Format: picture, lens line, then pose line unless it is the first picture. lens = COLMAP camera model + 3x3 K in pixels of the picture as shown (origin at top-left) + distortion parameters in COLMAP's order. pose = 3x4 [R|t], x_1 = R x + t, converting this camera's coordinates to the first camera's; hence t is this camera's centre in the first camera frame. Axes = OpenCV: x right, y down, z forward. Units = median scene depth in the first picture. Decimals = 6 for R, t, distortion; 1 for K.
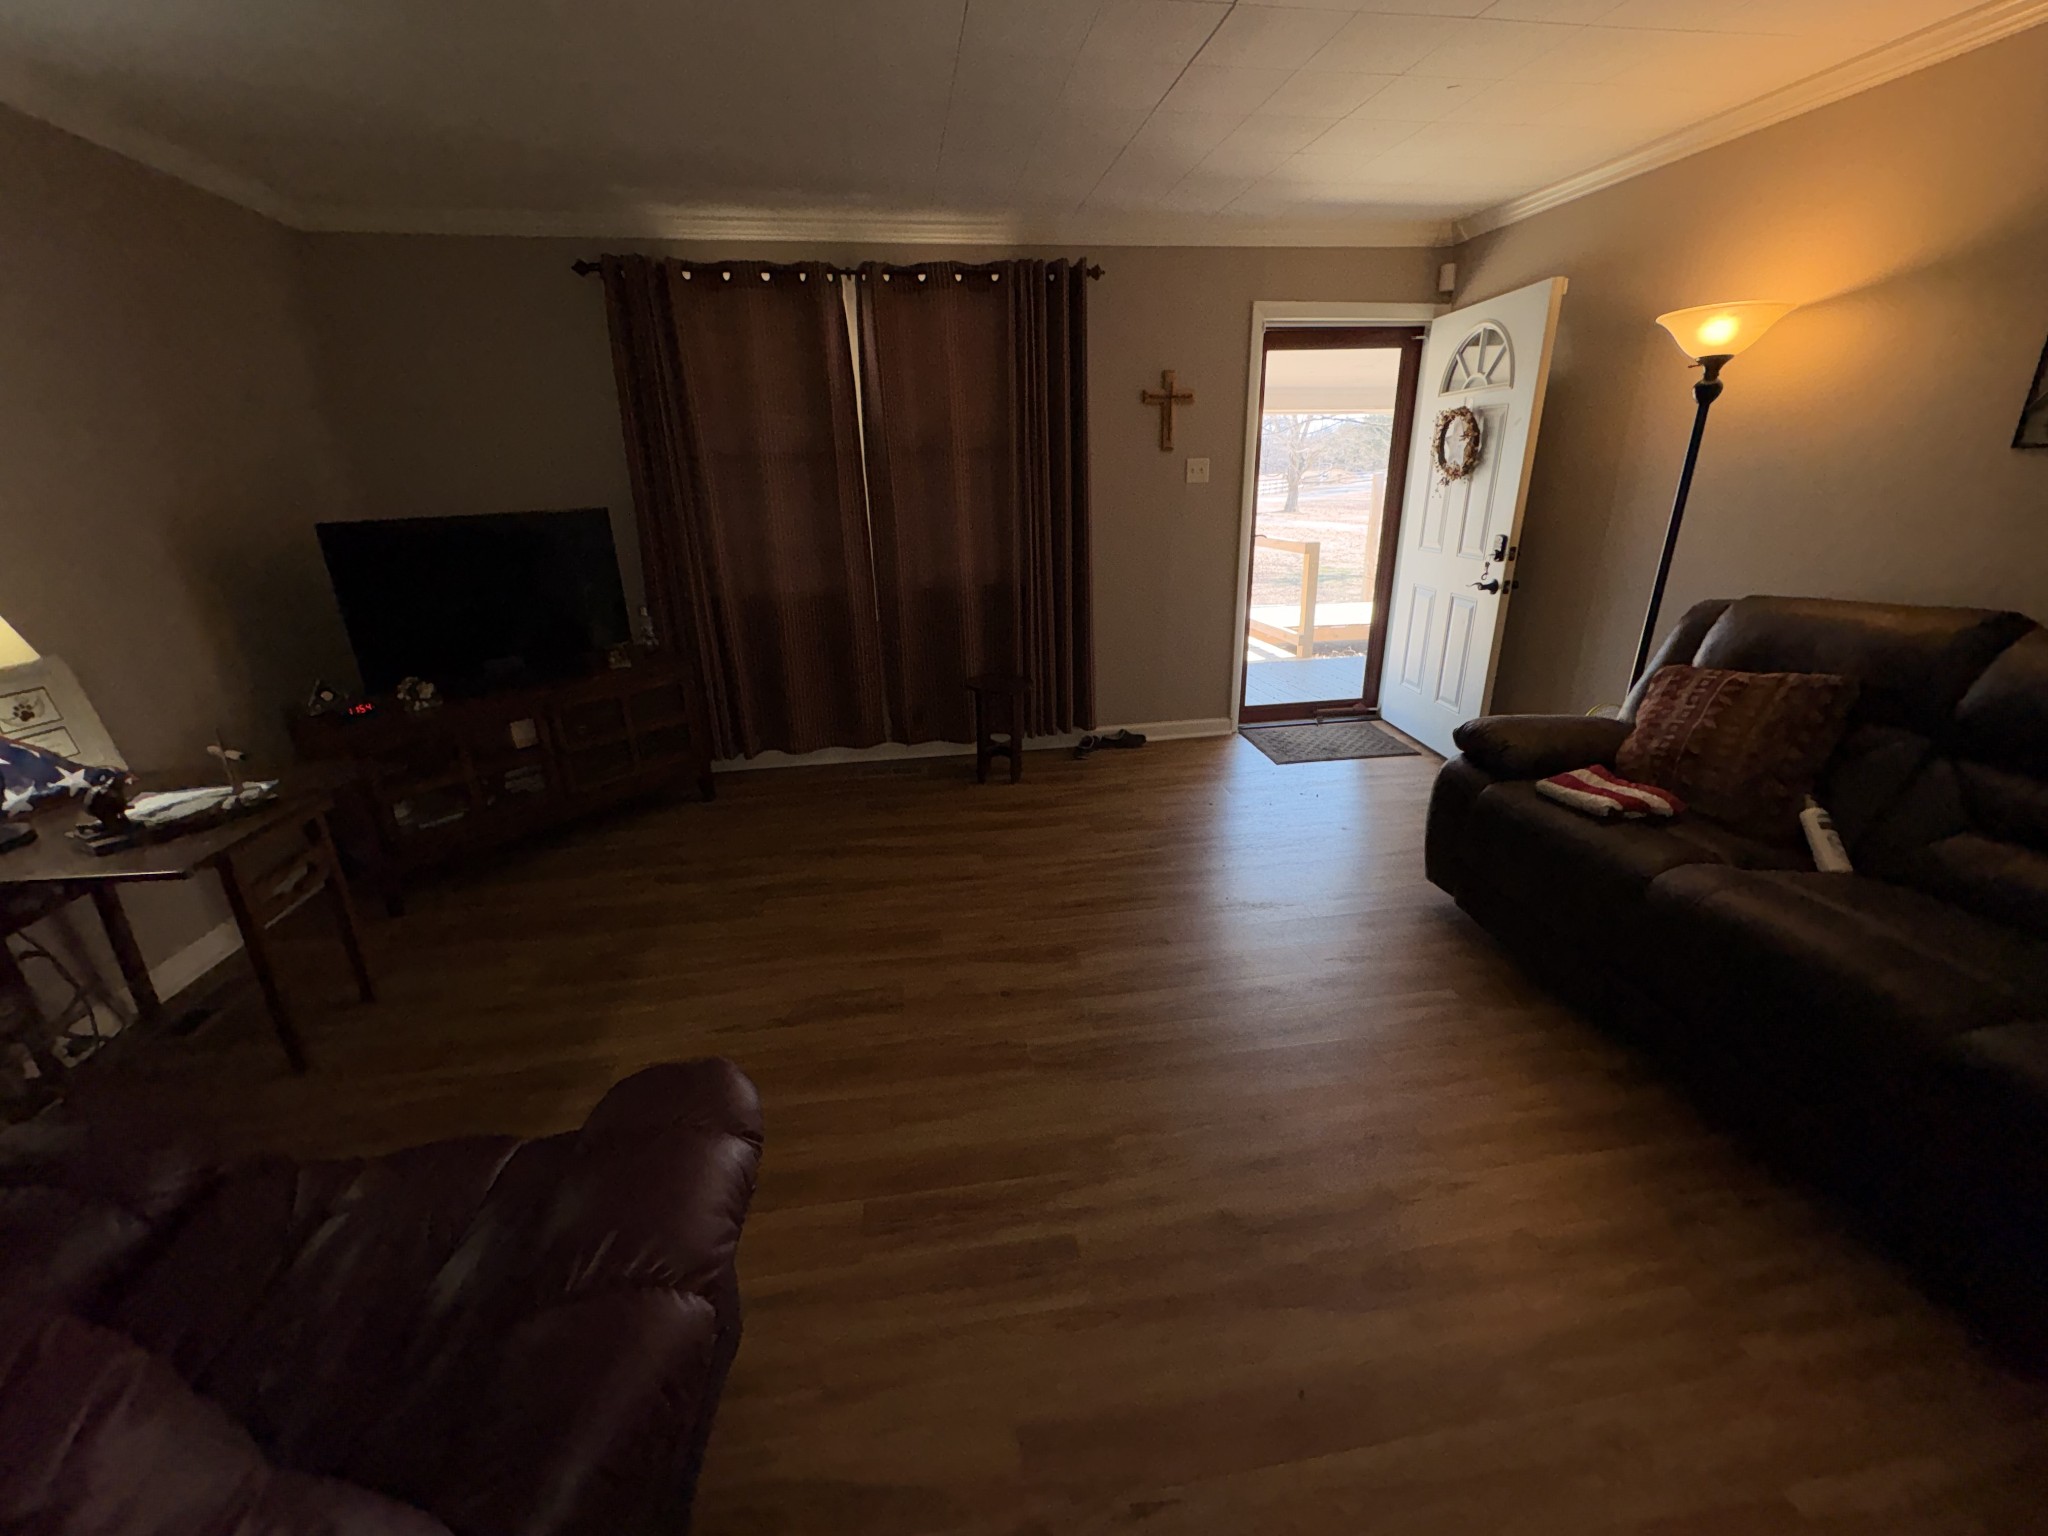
lens RADIAL K [[815.4, 0, 1021.9], [0, 815.4, 765.1], [0, 0, 1]] dist [0.000137, 0.000139]
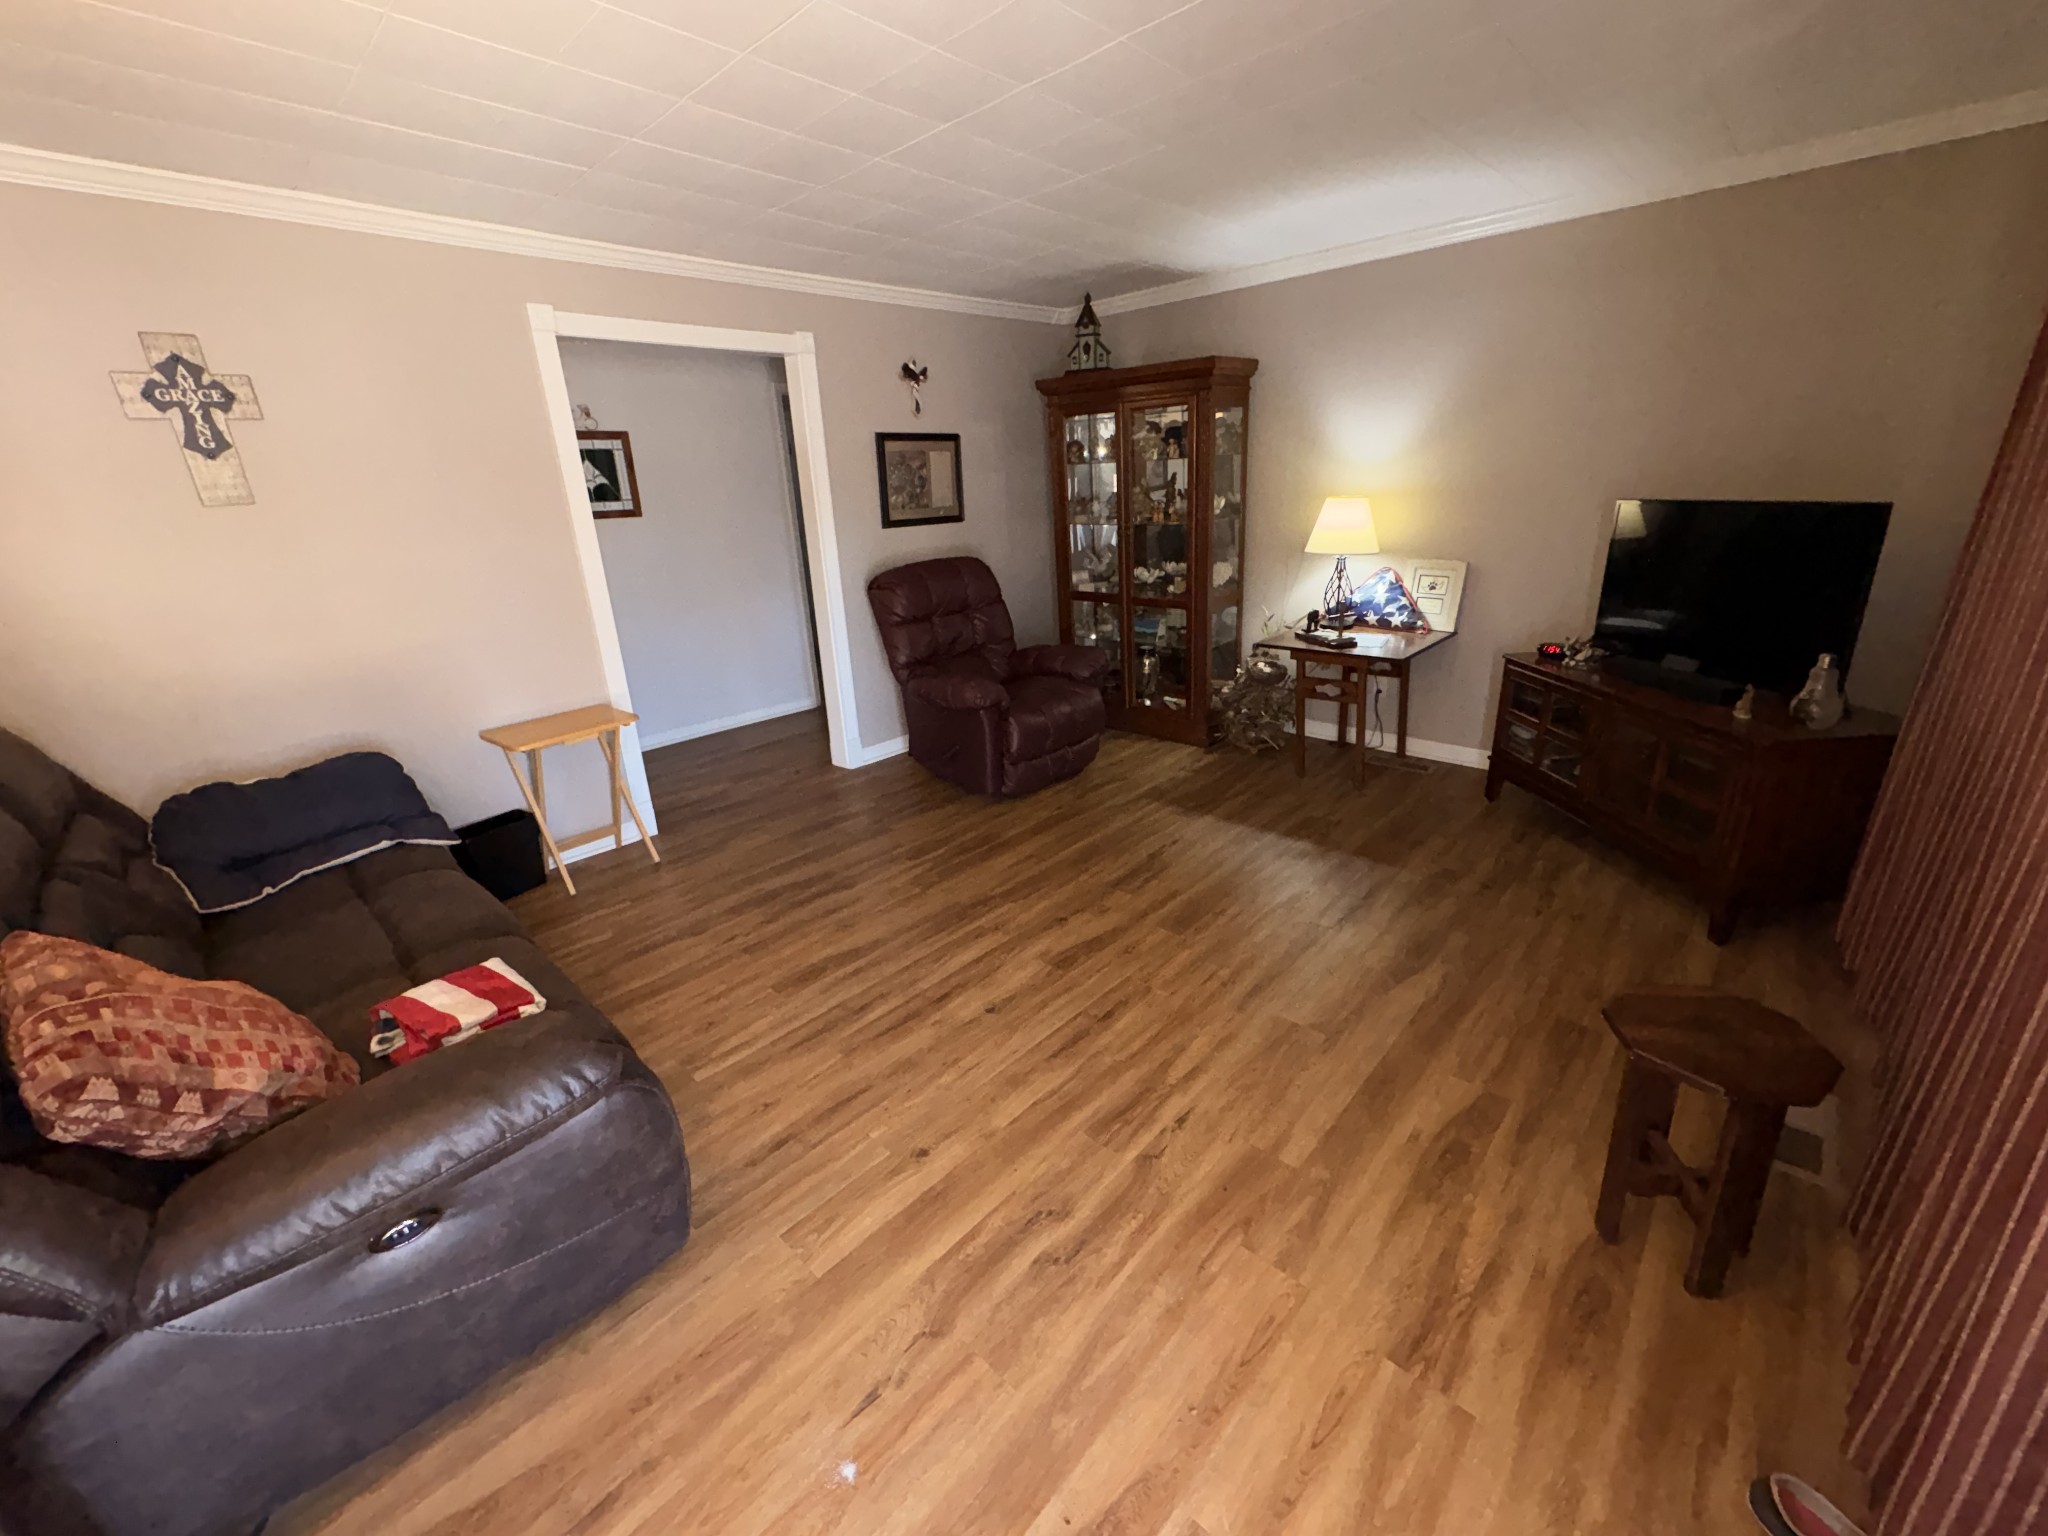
lens RADIAL K [[815.4, 0, 1021.9], [0, 815.4, 765.1], [0, 0, 1]] dist [0.000137, 0.000139]
pose [[-0.784905, 0.254846, -0.564781, 0.542556], [-0.151270, 0.805107, 0.573516, -0.491893], [0.600867, 0.535590, -0.593382, 1.276099]]
